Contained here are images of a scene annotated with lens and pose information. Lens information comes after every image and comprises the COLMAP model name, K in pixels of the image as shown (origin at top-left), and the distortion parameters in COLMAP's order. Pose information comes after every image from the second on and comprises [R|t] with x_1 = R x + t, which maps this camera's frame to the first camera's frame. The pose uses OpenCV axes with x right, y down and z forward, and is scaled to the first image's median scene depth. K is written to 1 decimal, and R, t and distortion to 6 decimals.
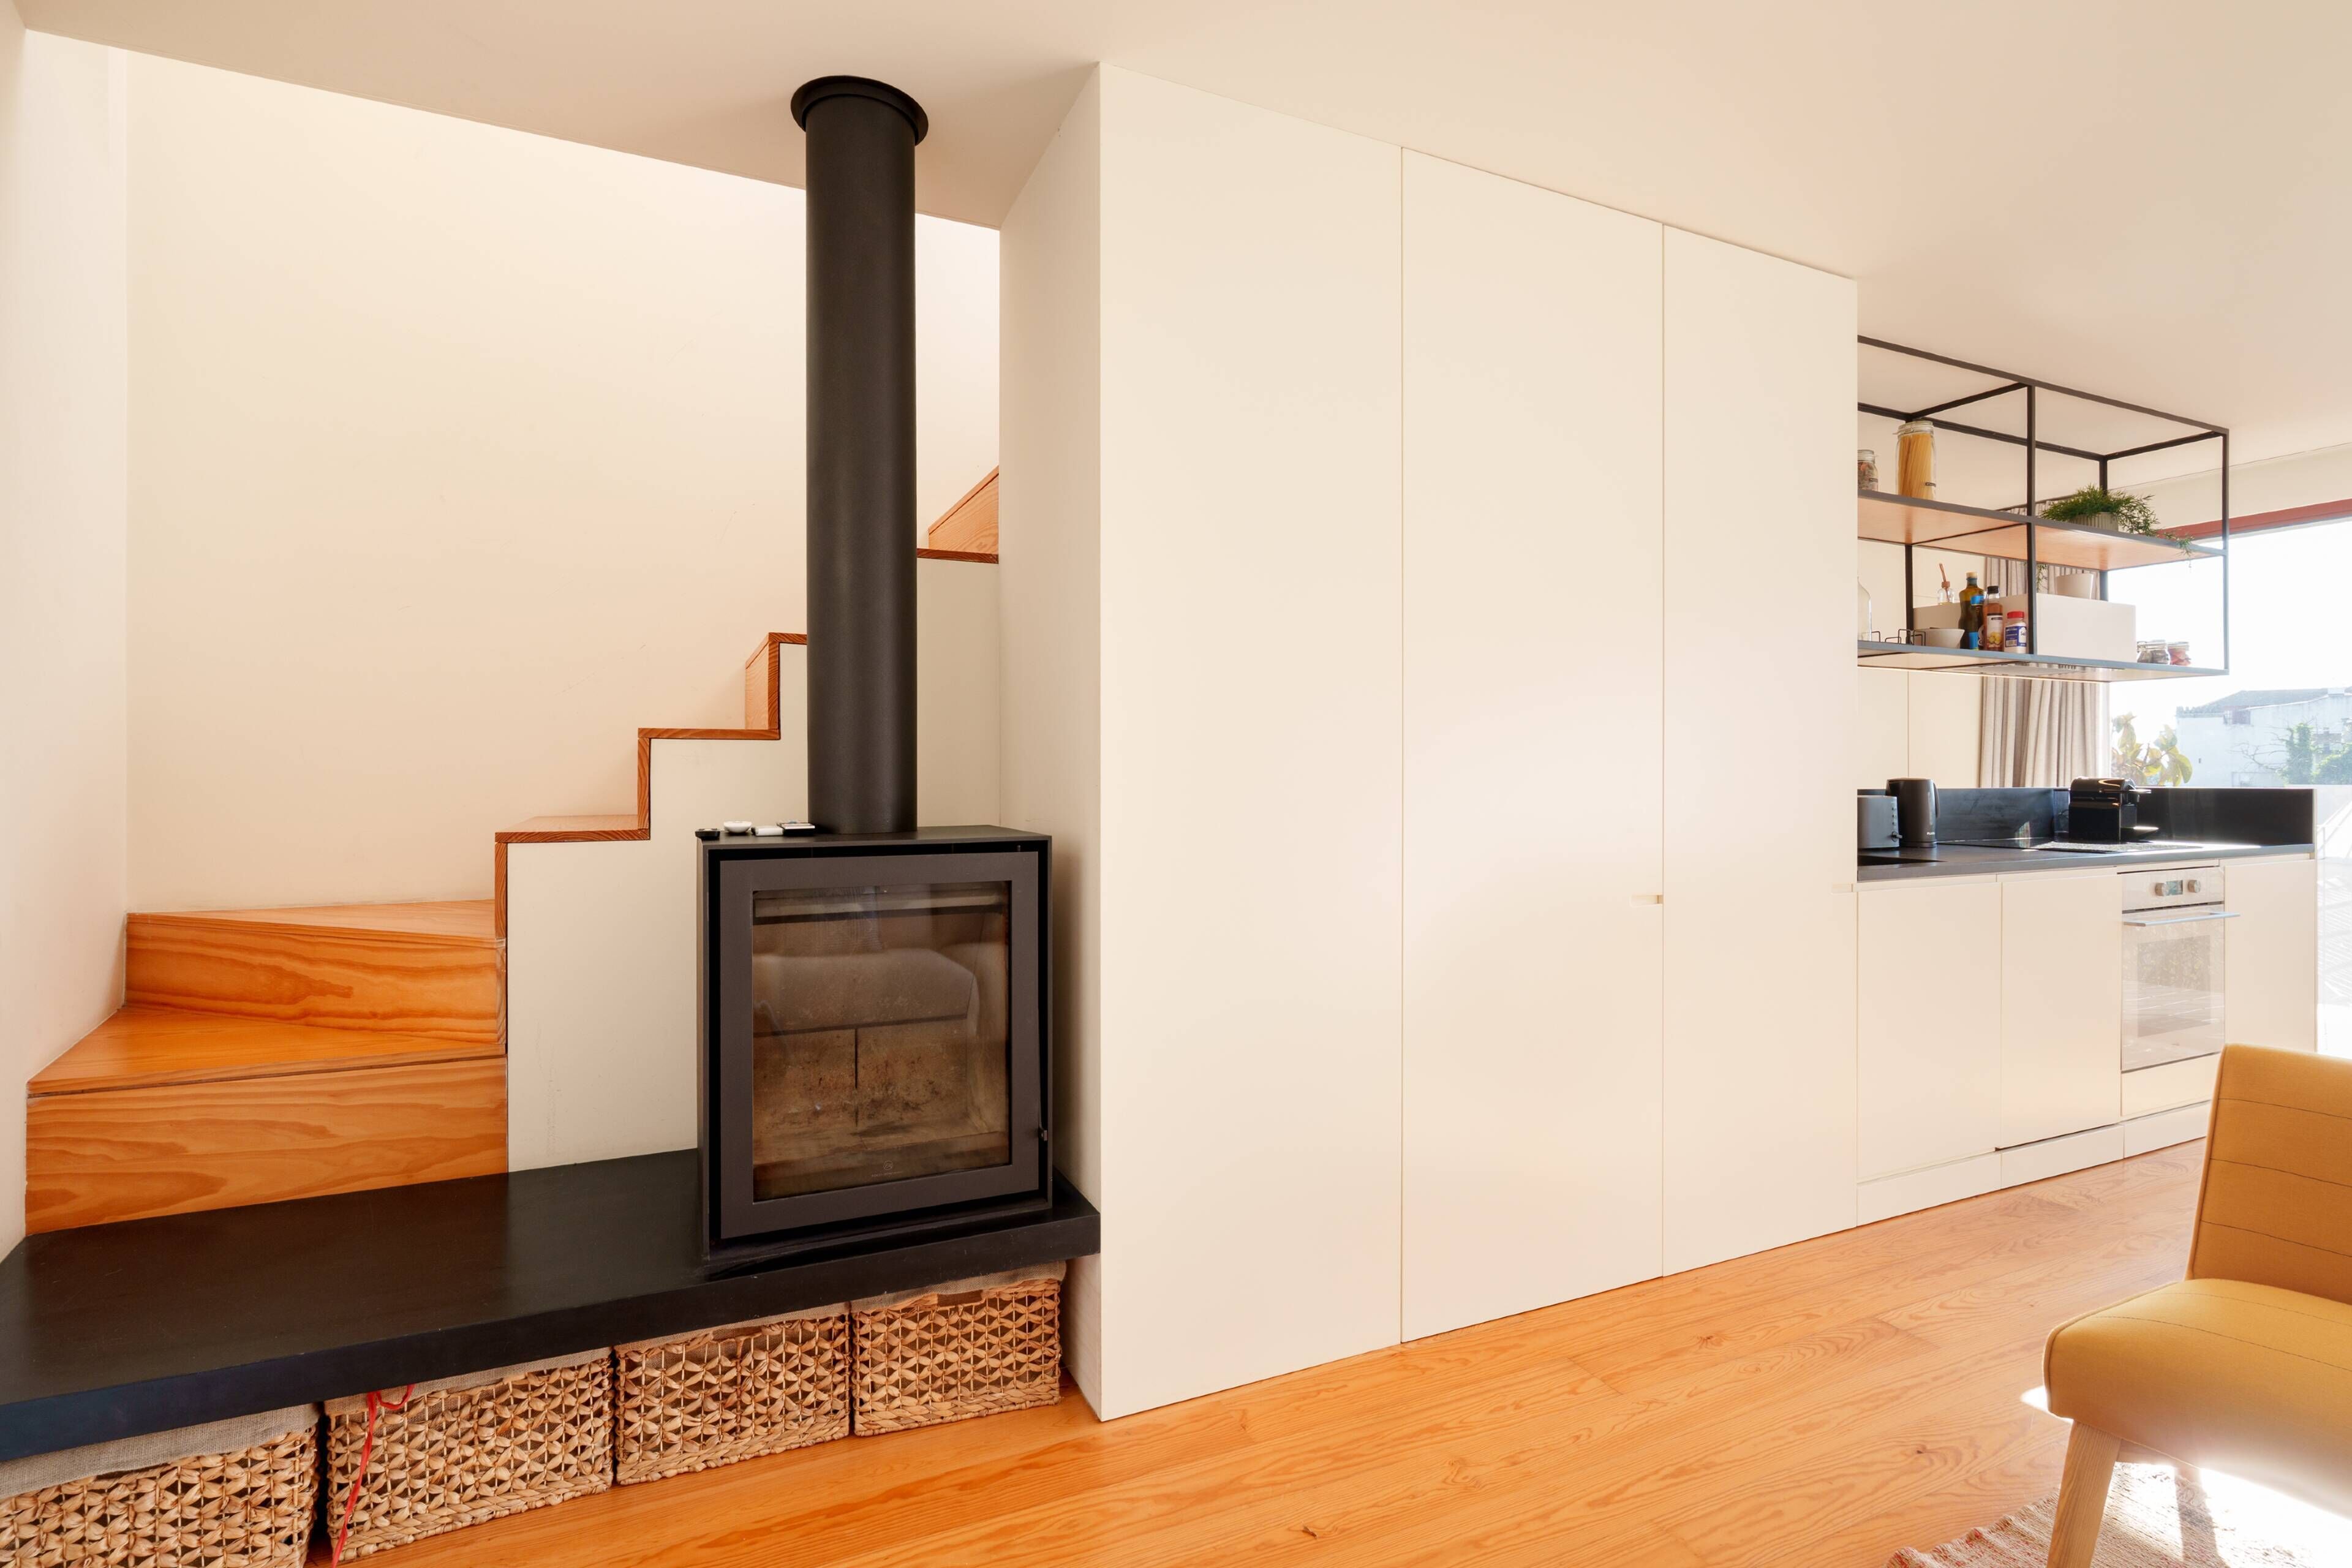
lens RADIAL K [[1054.4, 0, 1176.0], [0, 1054.4, 784.0], [0, 0, 1]] dist [0.001947, 0.000240]
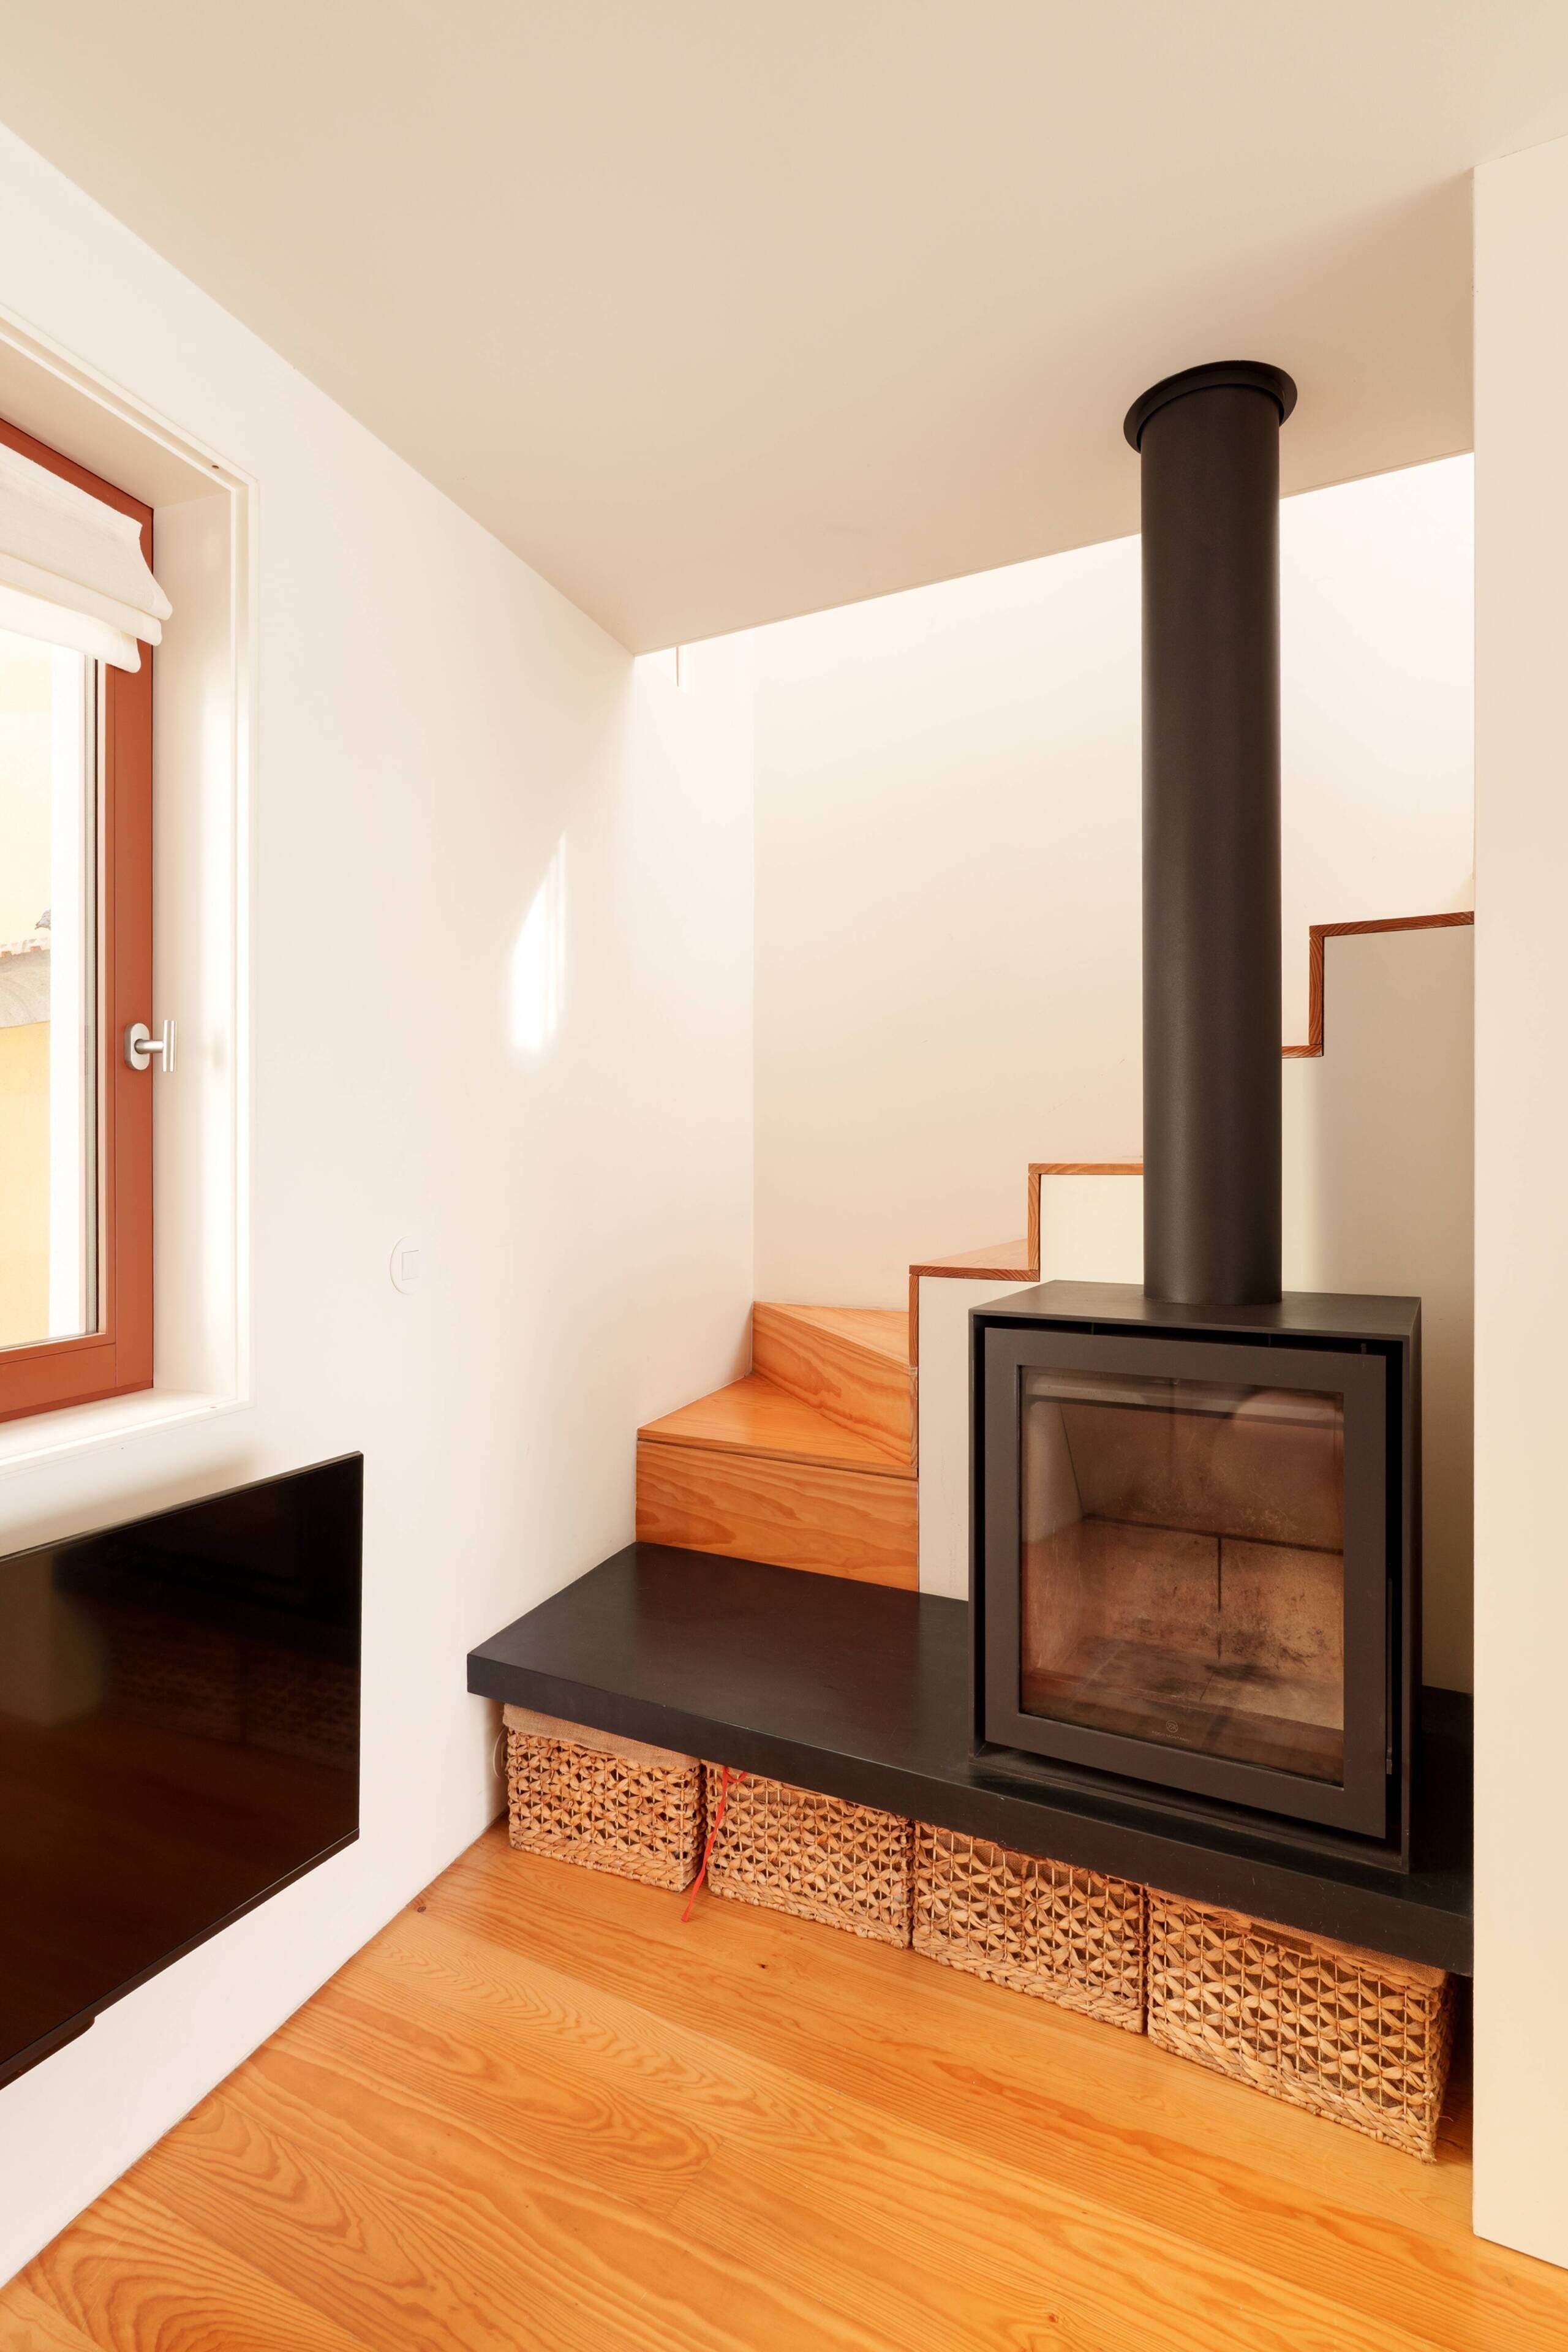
lens RADIAL K [[1187.3, 0, 784.0], [0, 1187.3, 1176.0], [0, 0, 1]] dist [-0.001487, -0.000288]
pose [[0.617181, 0.009313, -0.786766, 0.240042], [-0.007316, 0.999955, 0.006097, -0.057285], [0.786787, 0.001993, 0.617221, 0.204499]]
